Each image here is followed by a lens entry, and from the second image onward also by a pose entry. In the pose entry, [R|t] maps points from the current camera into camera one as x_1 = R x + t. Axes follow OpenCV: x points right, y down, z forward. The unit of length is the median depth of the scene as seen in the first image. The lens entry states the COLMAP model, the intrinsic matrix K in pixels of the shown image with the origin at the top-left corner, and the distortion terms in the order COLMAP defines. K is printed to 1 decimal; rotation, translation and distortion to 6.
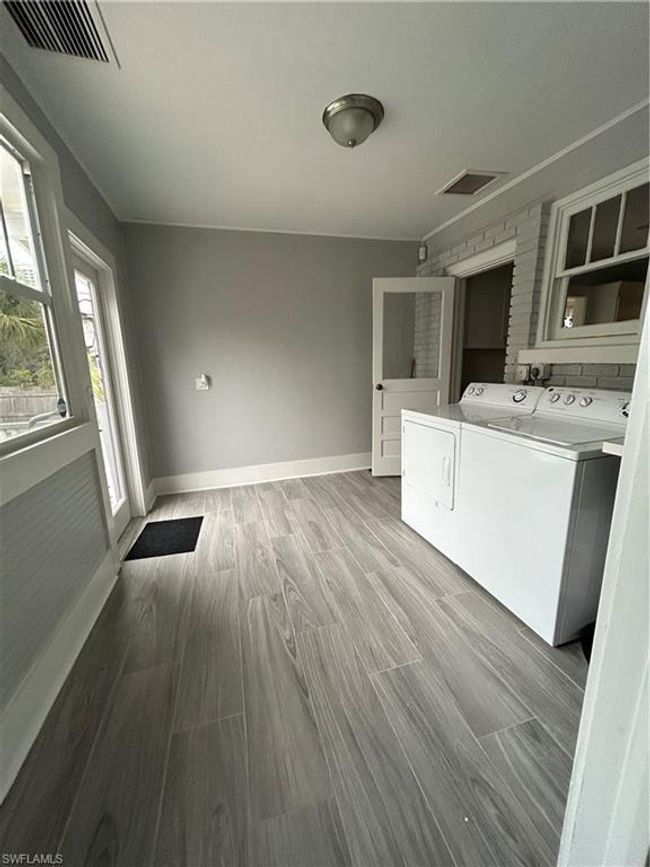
lens RADIAL K [[349.6, 0, 326.8], [0, 349.6, 435.8], [0, 0, 1]] dist [0.000431, 0.000500]
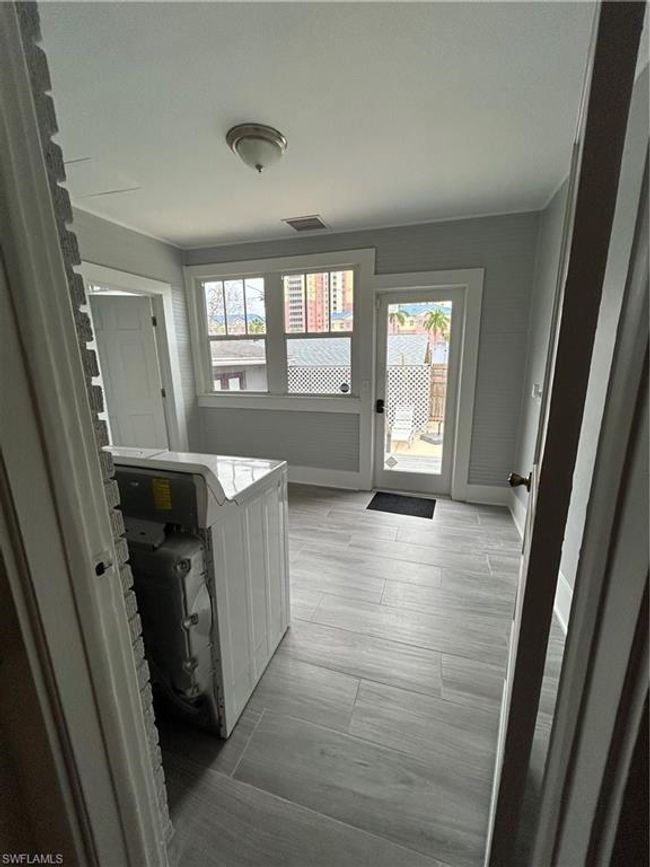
lens RADIAL K [[349.6, 0, 326.8], [0, 349.6, 435.8], [0, 0, 1]] dist [0.000431, 0.000500]
pose [[-0.555154, 0.217478, -0.802812, 0.788263], [-0.149615, 0.923356, 0.353593, -0.415095], [0.818180, 0.316412, -0.480067, 1.563133]]
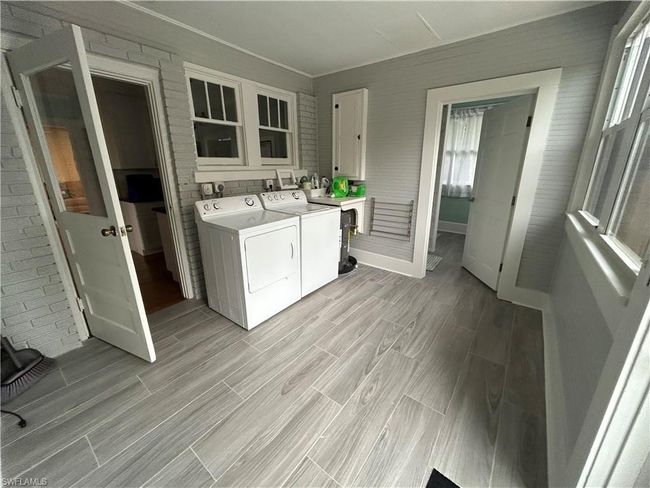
lens RADIAL K [[262.1, 0, 325.0], [0, 262.1, 244.0], [0, 0, 1]] dist [0.000431, 0.000500]
pose [[-0.589828, -0.212776, 0.778992, -0.613452], [0.184864, 0.903466, 0.386748, -0.333866], [-0.786084, 0.372123, -0.493556, 1.373791]]
